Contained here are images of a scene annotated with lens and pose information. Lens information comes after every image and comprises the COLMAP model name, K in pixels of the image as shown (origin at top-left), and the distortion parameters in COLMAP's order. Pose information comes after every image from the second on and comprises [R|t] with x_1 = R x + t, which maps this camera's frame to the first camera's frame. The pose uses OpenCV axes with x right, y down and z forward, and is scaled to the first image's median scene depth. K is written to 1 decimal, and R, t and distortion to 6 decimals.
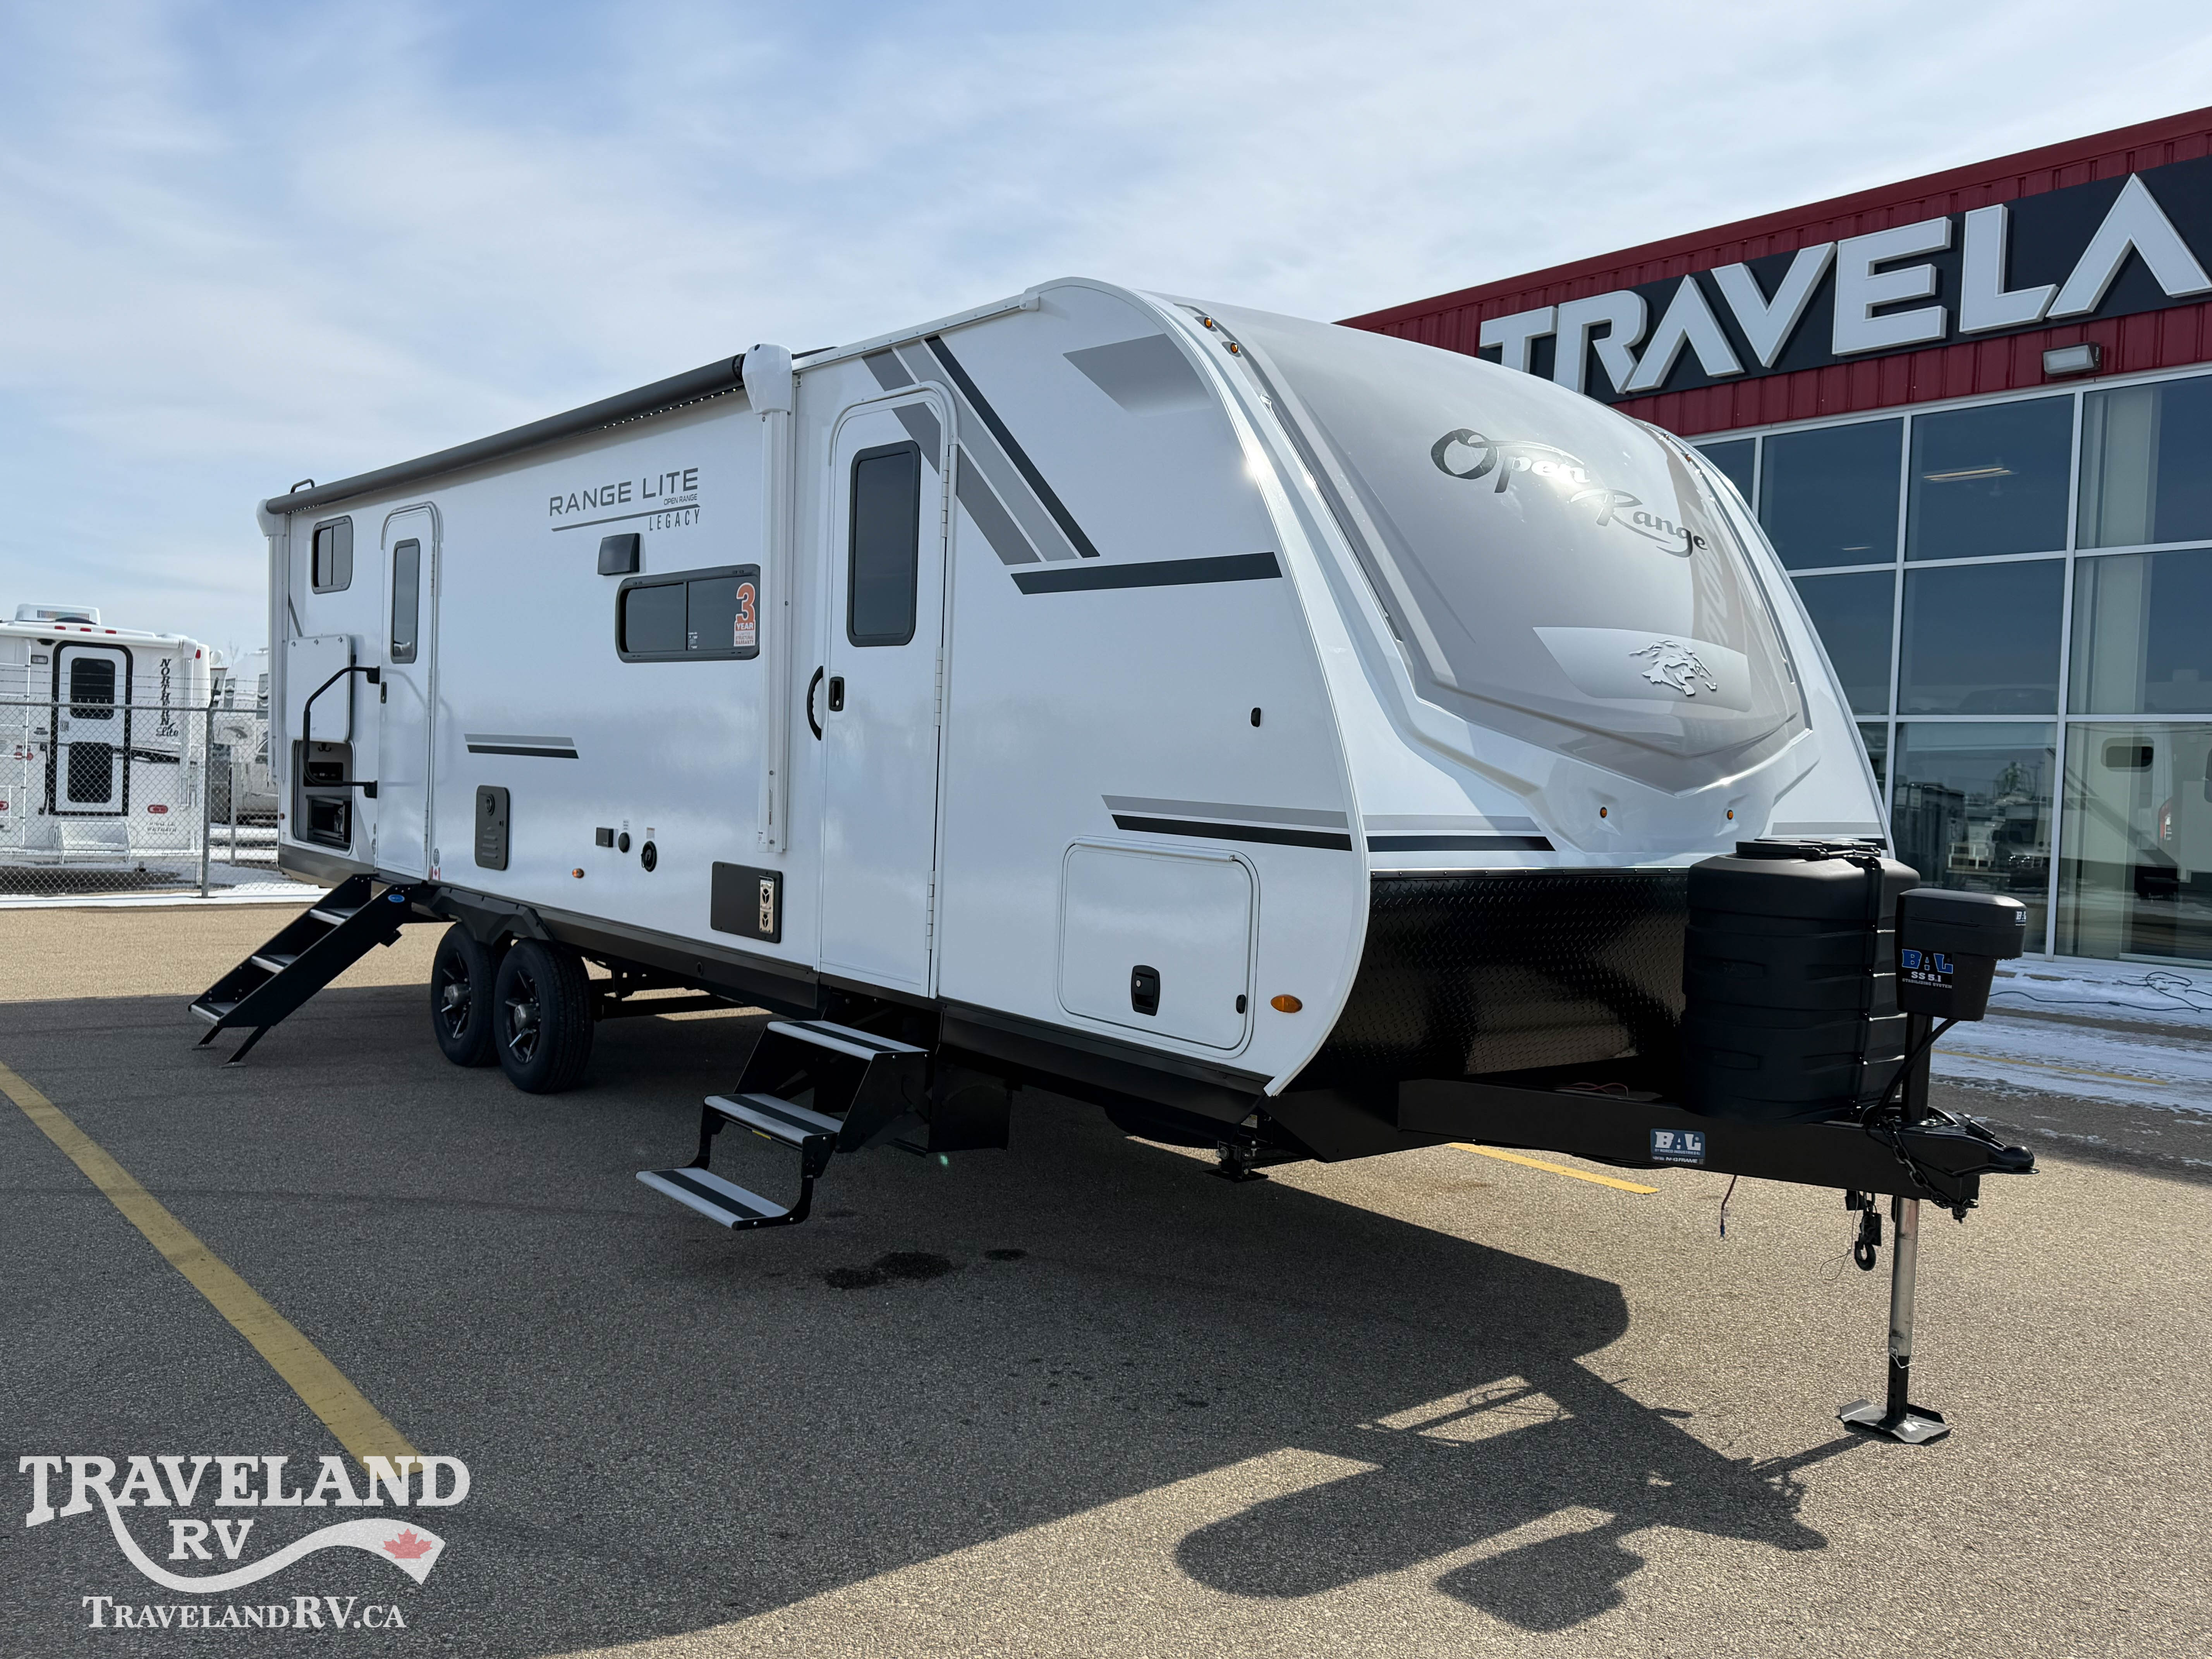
lens RADIAL K [[1751.2, 0, 1106.0], [0, 1751.2, 829.5], [0, 0, 1]] dist [0.028746, -0.000745]
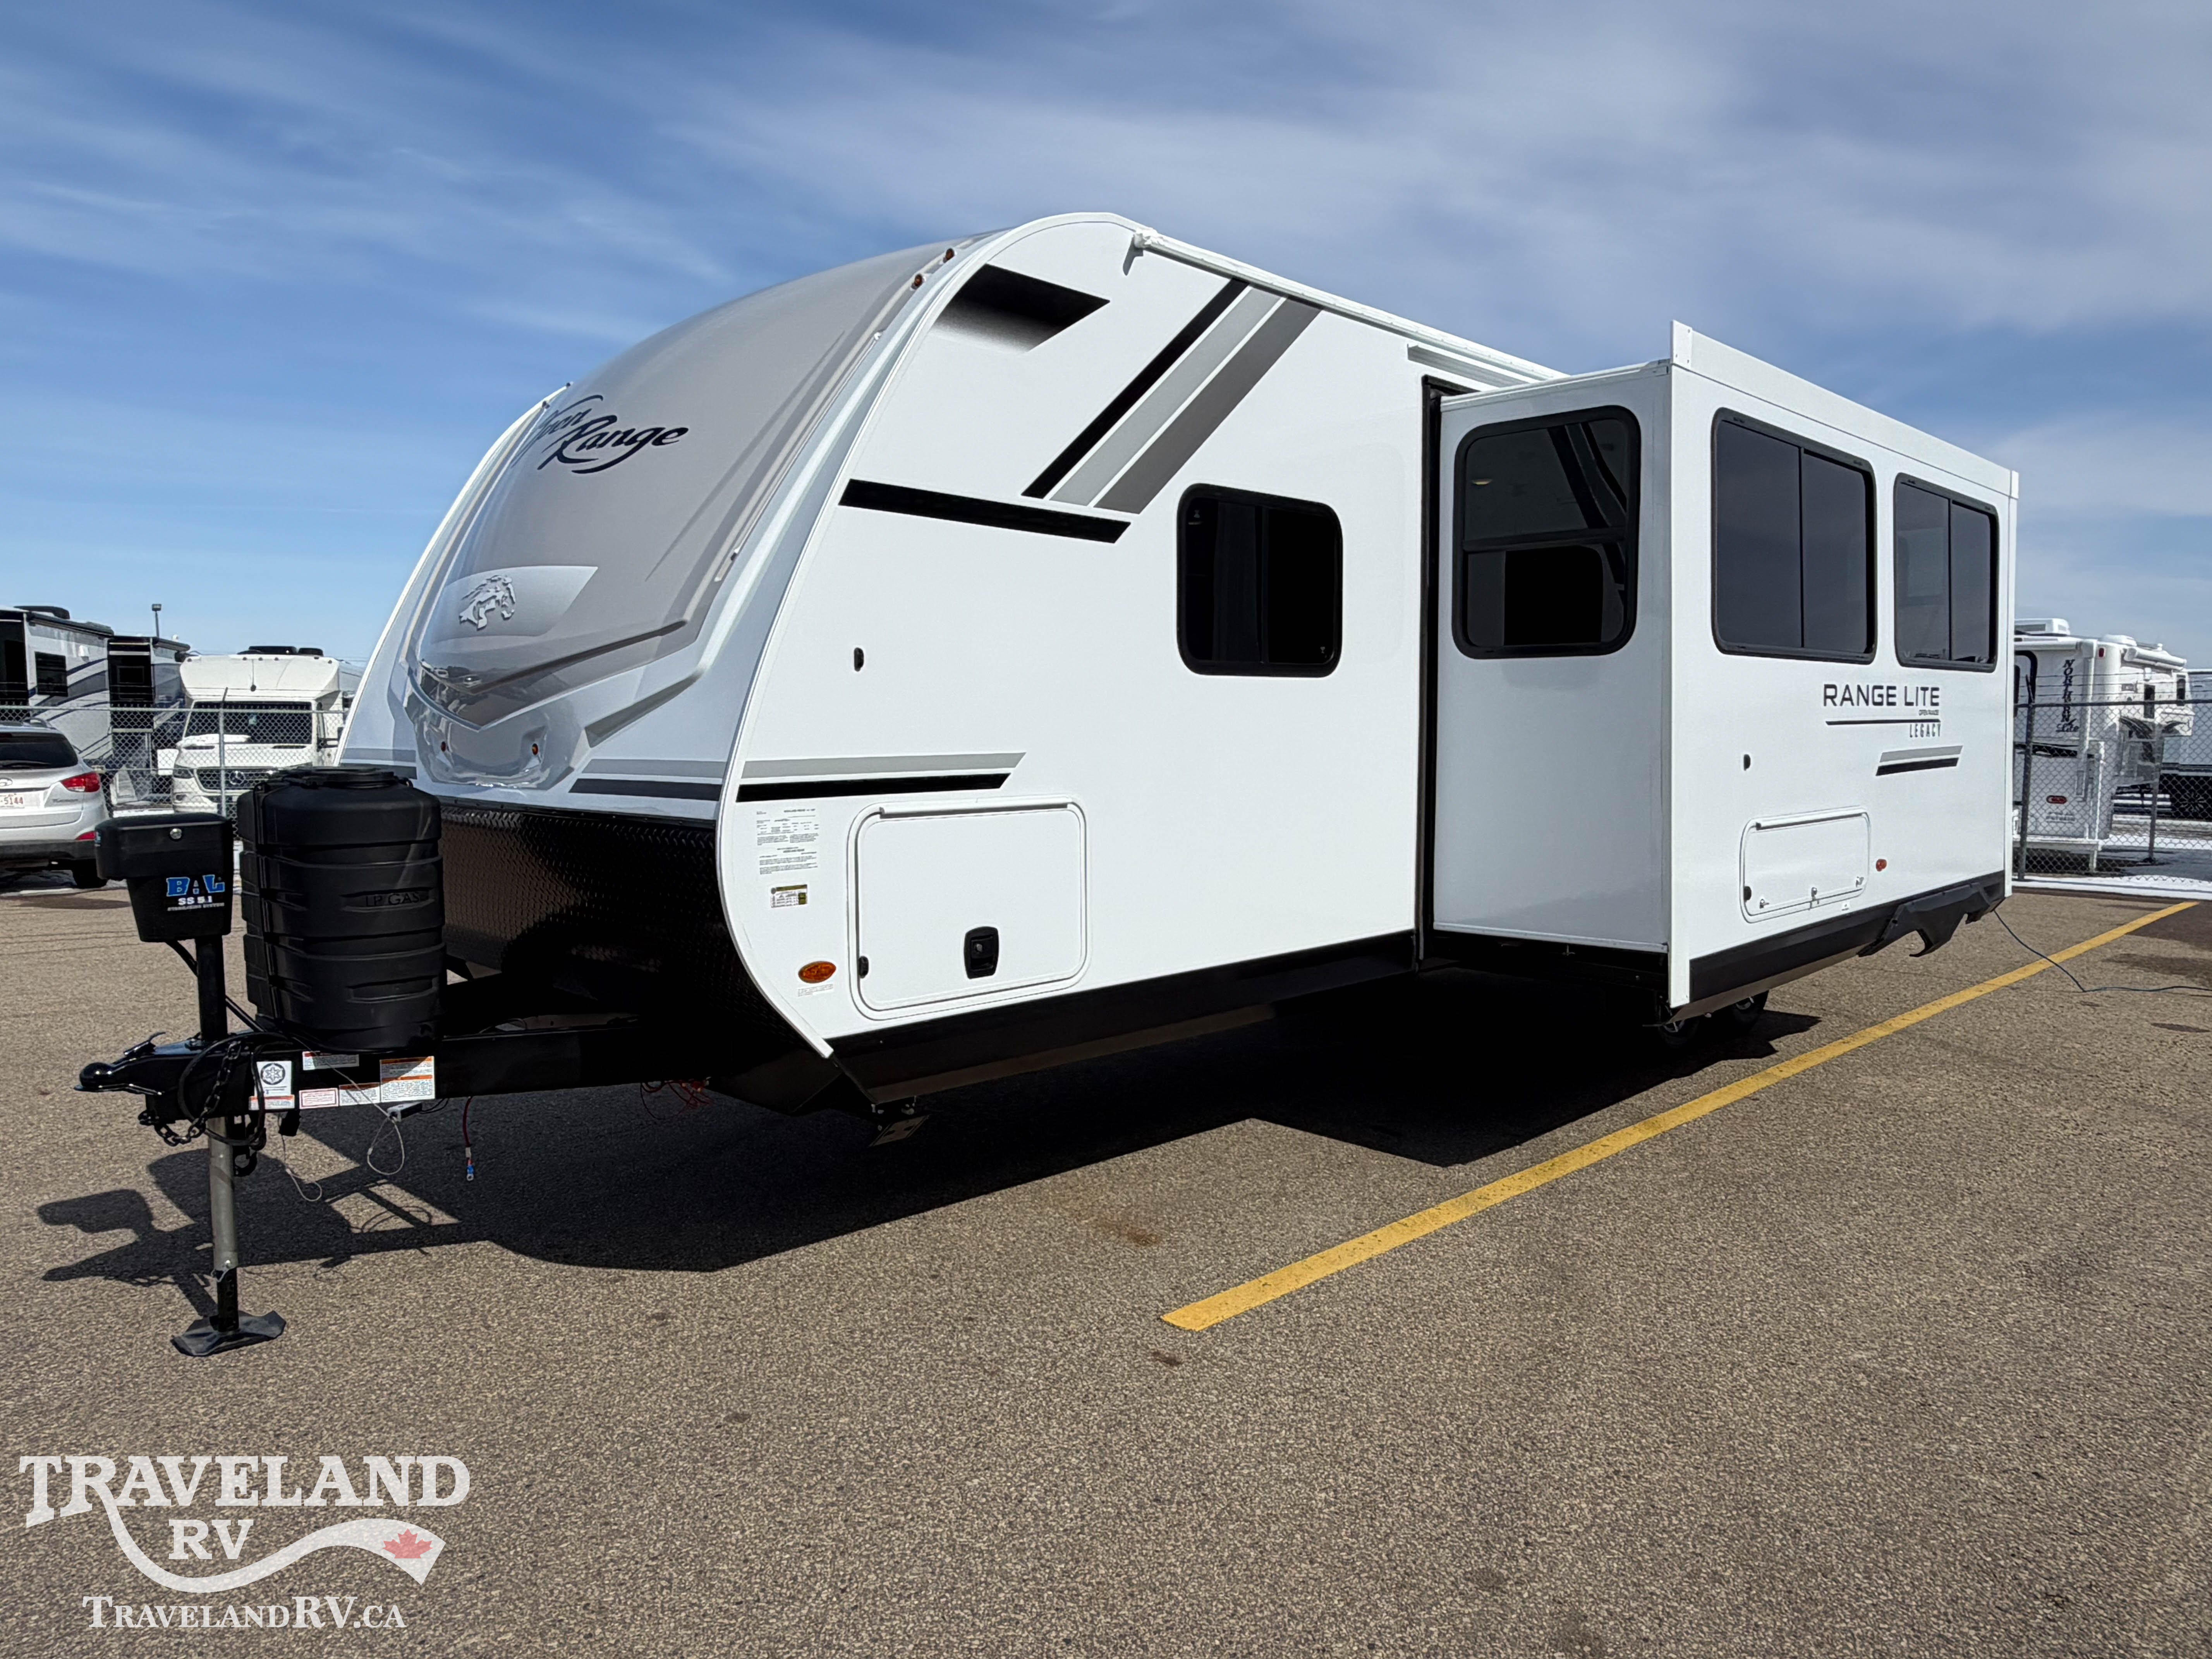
lens RADIAL K [[1488.1, 0, 1106.0], [0, 1488.1, 829.5], [0, 0, 1]] dist [0.006445, 0.004431]
pose [[0.093890, 0.032466, -0.995053, 1.303900], [-0.034700, 0.998968, 0.029320, 0.000975], [0.994978, 0.031775, 0.094919, 1.368734]]
